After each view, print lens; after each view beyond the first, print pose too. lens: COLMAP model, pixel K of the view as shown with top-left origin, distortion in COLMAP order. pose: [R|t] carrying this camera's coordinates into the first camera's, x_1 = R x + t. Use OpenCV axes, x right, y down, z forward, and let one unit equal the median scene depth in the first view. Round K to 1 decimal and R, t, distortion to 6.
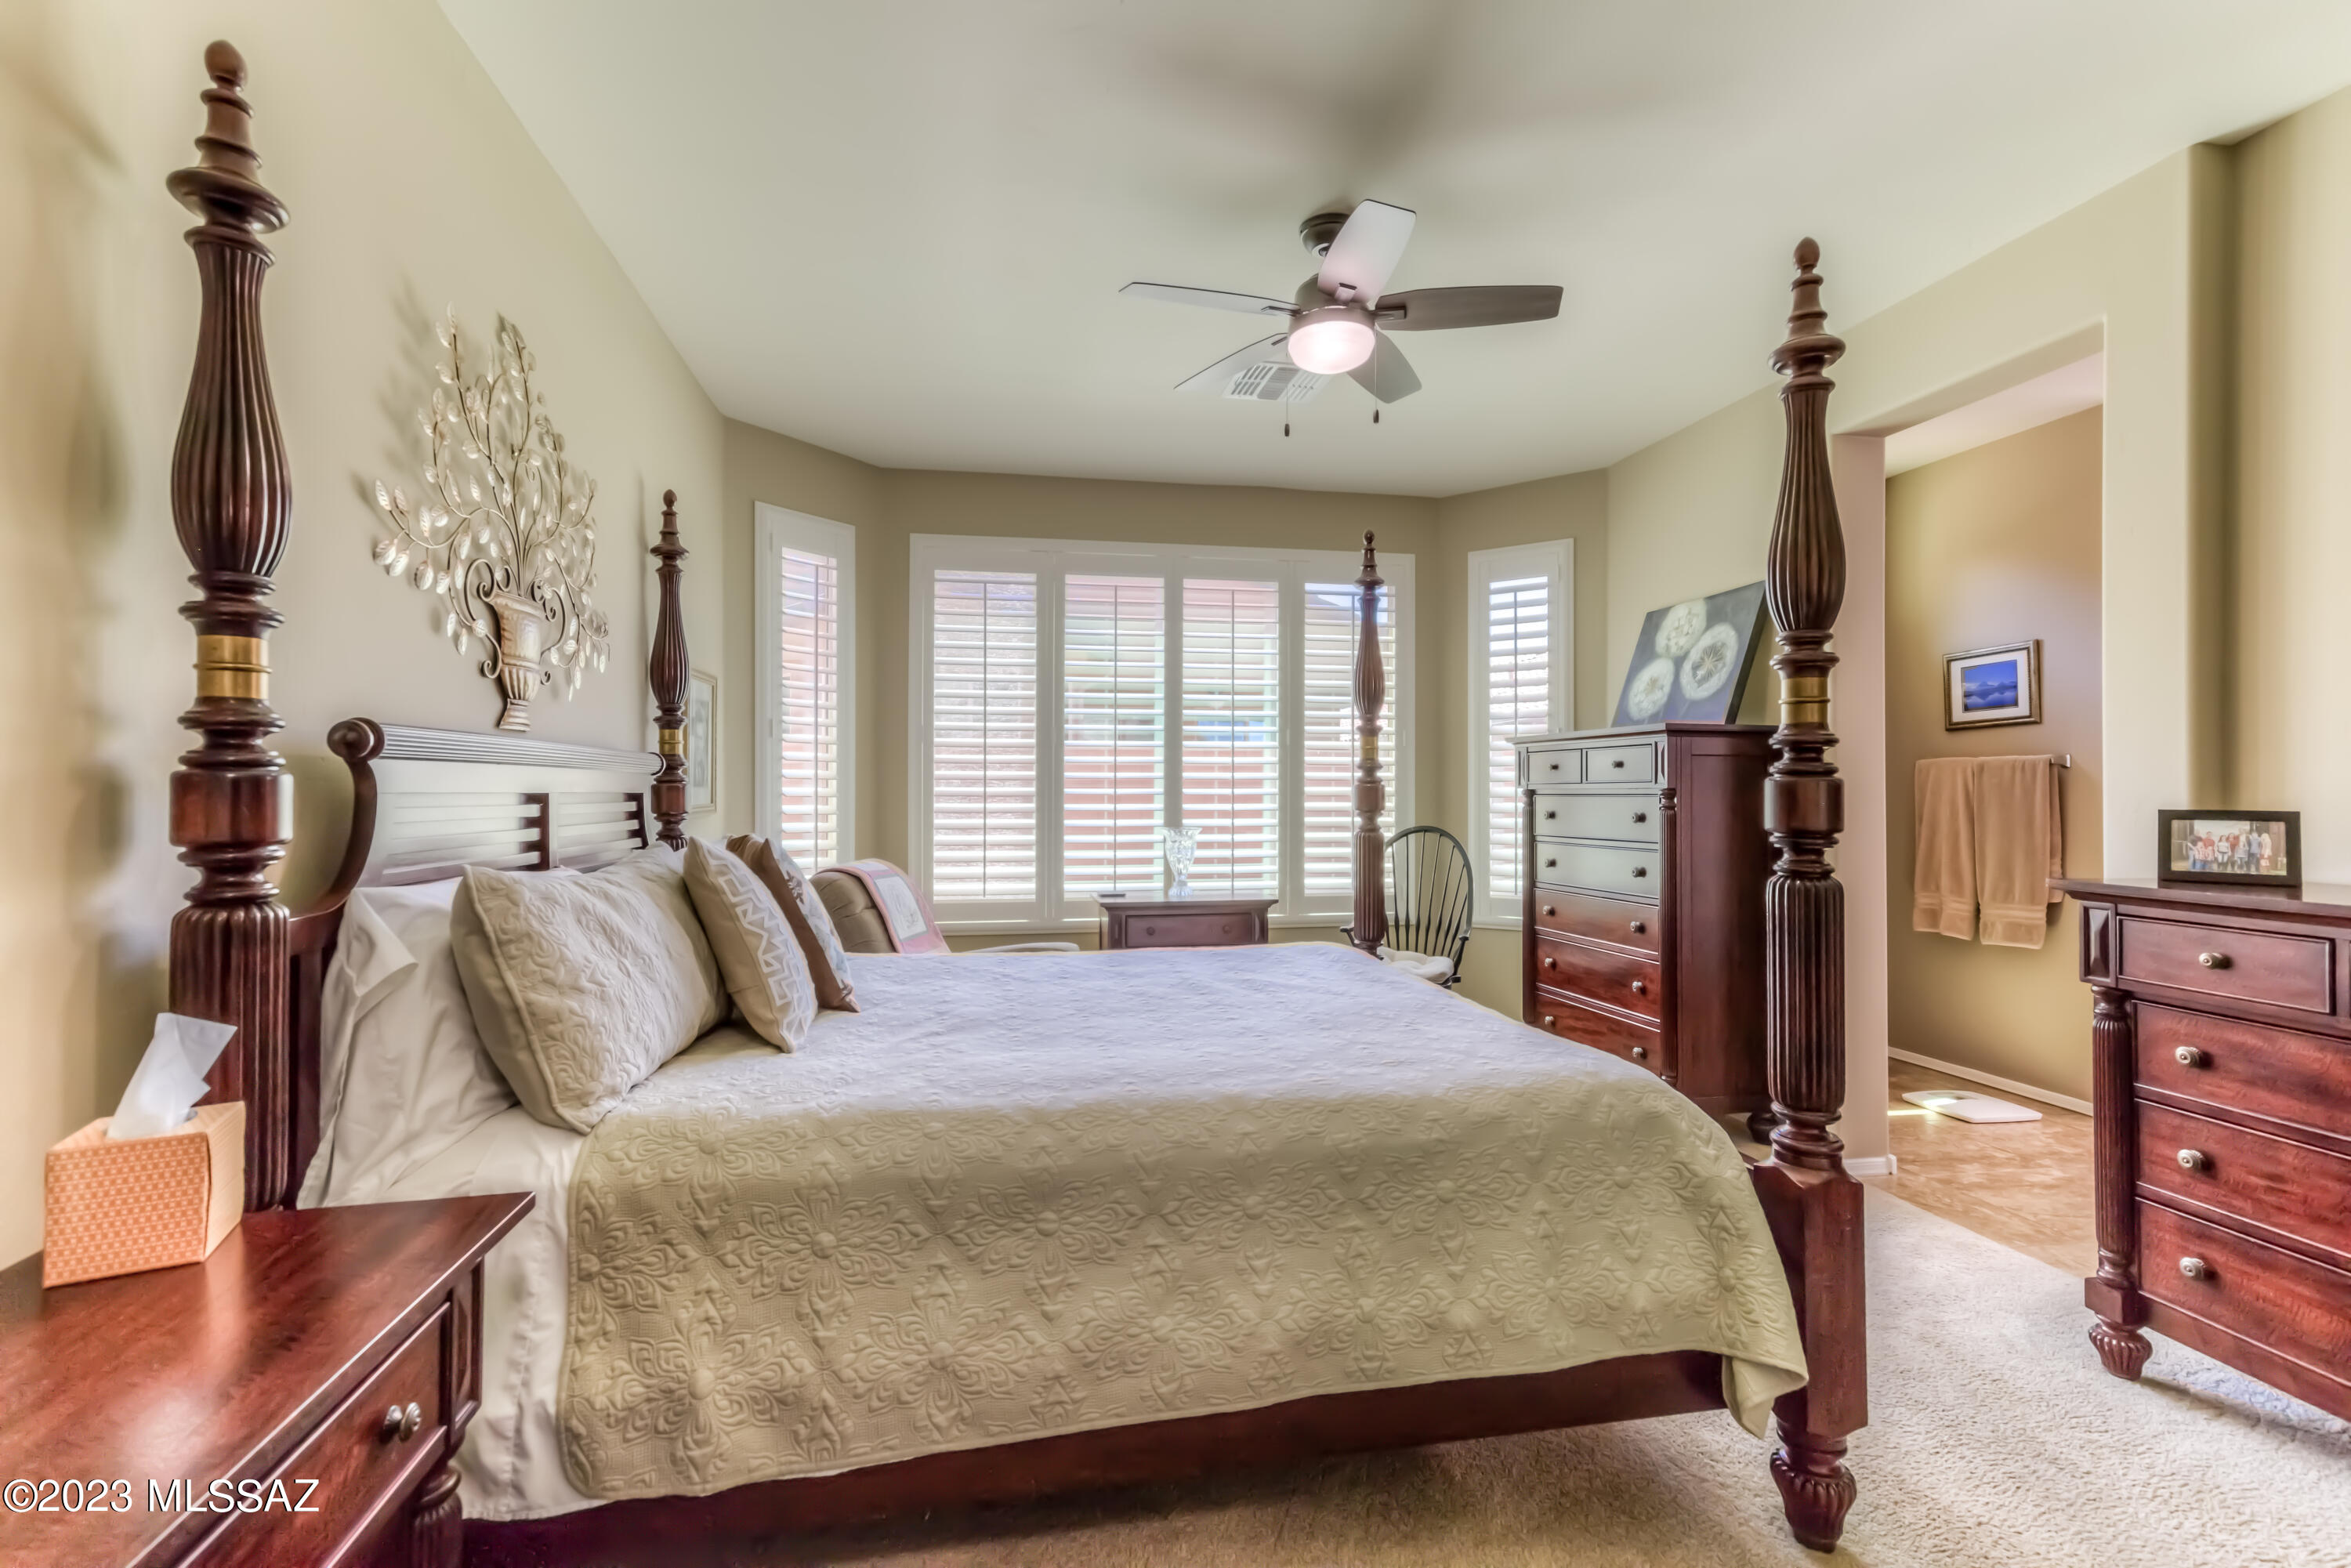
lens RADIAL K [[1099.7, 0, 1170.2], [0, 1099.7, 775.0], [0, 0, 1]] dist [0.019546, 0.002932]
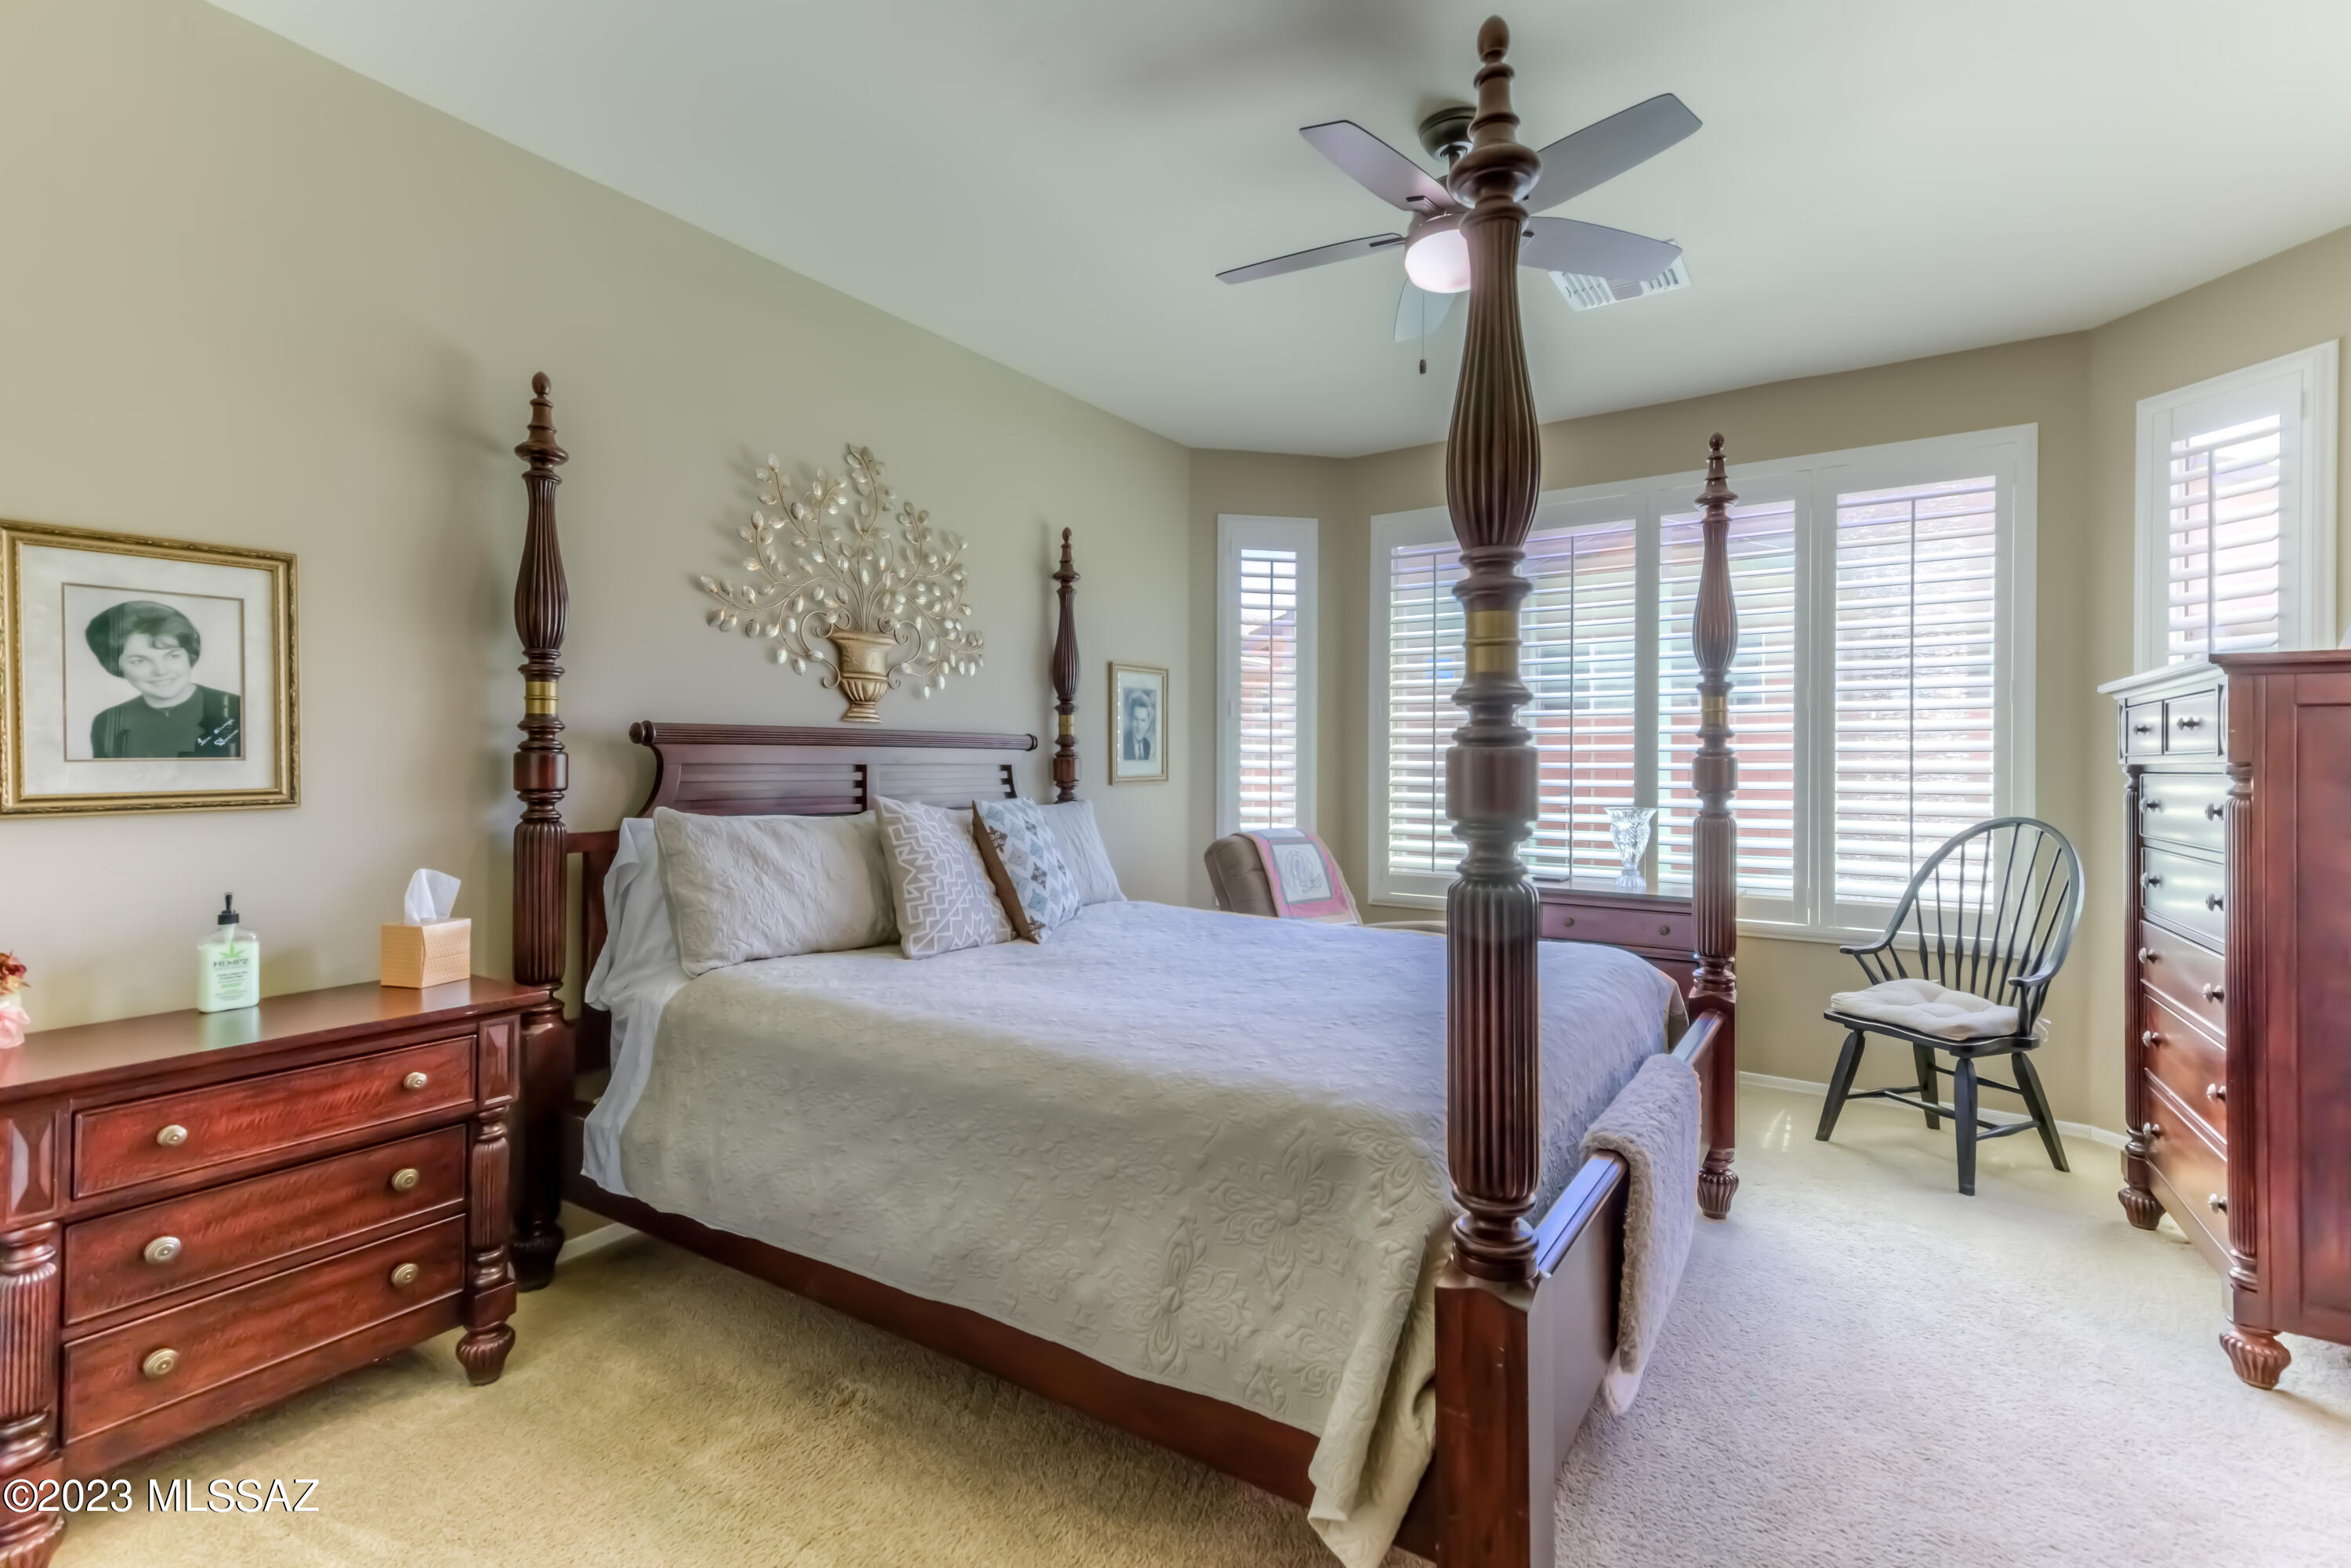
lens RADIAL K [[1099.7, 0, 1164.1], [0, 1099.7, 757.8], [0, 0, 1]] dist [0.019546, 0.002932]
pose [[0.703674, -0.002015, -0.710520, 0.804556], [0.007916, 0.999956, 0.005004, 0.003558], [0.710479, -0.009146, 0.703659, 0.277914]]
